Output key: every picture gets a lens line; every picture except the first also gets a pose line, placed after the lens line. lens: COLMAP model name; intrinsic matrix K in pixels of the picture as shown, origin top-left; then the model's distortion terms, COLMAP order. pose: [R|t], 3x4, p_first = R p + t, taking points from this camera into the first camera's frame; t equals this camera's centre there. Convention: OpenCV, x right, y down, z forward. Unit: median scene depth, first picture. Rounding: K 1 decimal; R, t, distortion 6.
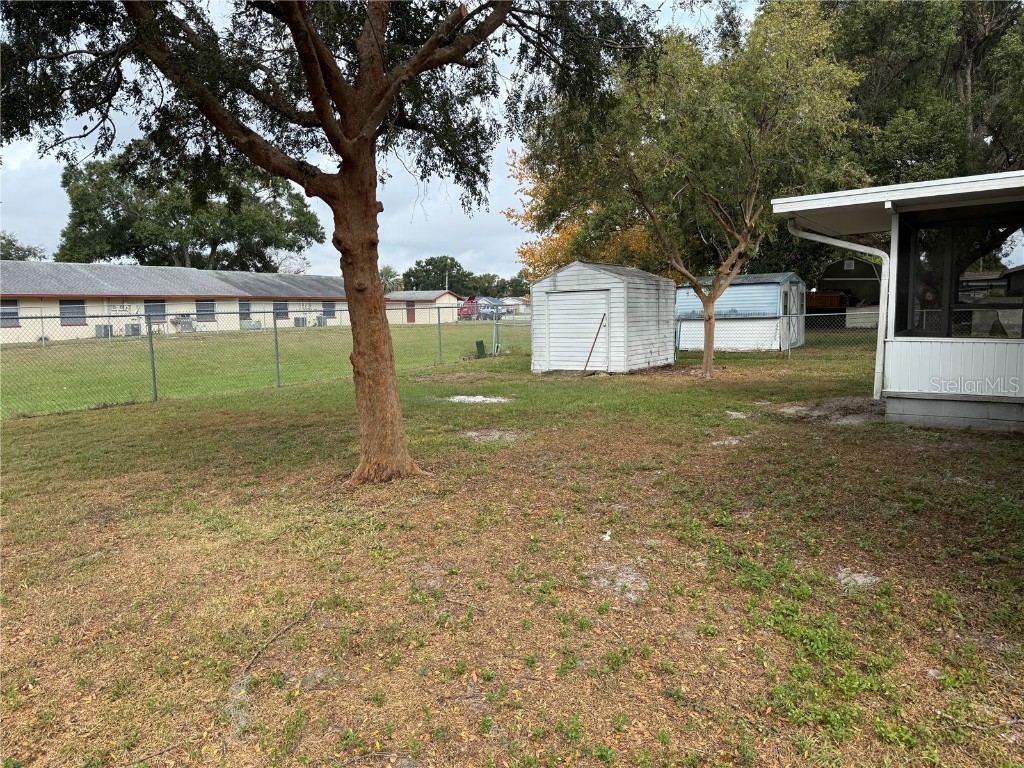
lens RADIAL K [[705.3, 0, 512.5], [0, 705.3, 378.6], [0, 0, 1]] dist [0.049917, -0.062488]
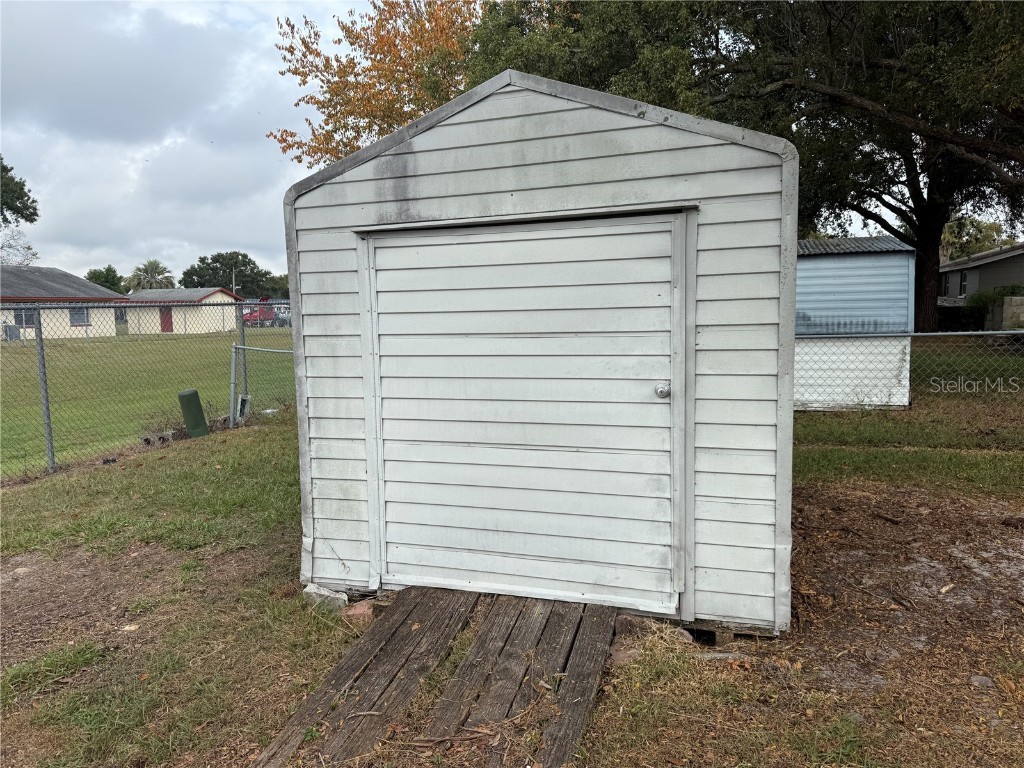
lens RADIAL K [[705.3, 0, 512.5], [0, 705.3, 378.6], [0, 0, 1]] dist [0.049917, -0.062488]
pose [[0.965962, -0.025197, 0.257454, 0.054010], [0.026865, 0.999635, -0.002963, -0.115531], [-0.257285, 0.009779, 0.966286, 1.190772]]
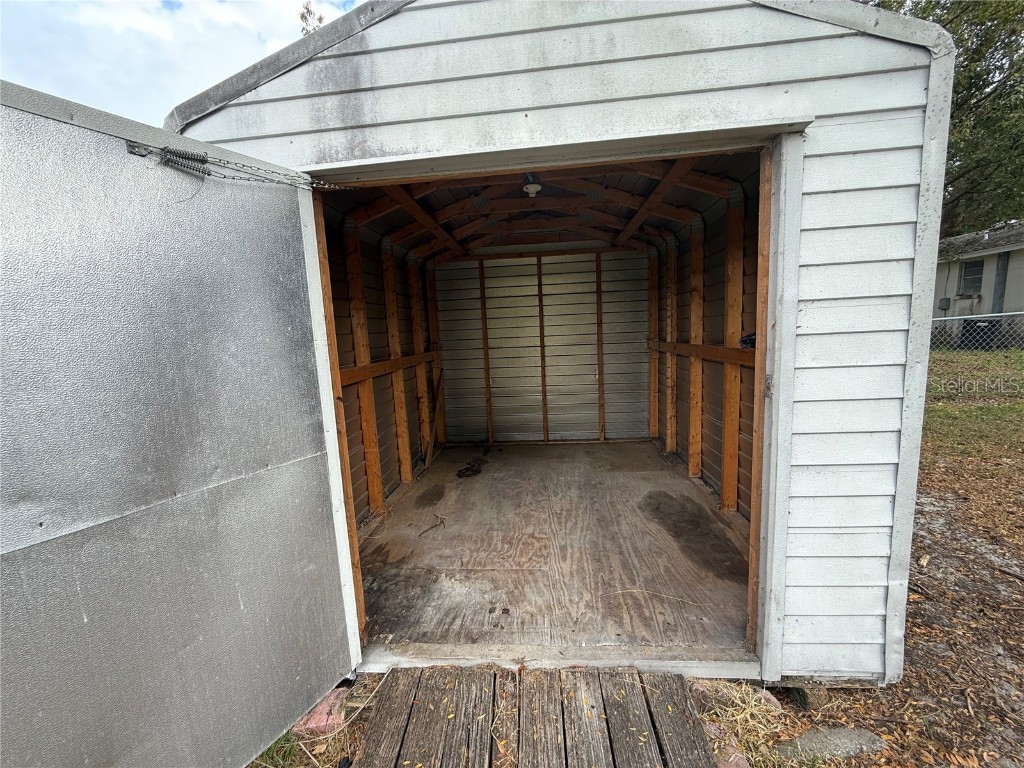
lens RADIAL K [[399.5, 0, 508.9], [0, 399.5, 383.0], [0, 0, 1]] dist [-0.000275, -0.000435]
pose [[0.882069, -0.082558, 0.463831, 0.069097], [0.073517, 0.996586, 0.037575, -0.122491], [-0.465350, 0.000955, 0.885126, 1.383020]]
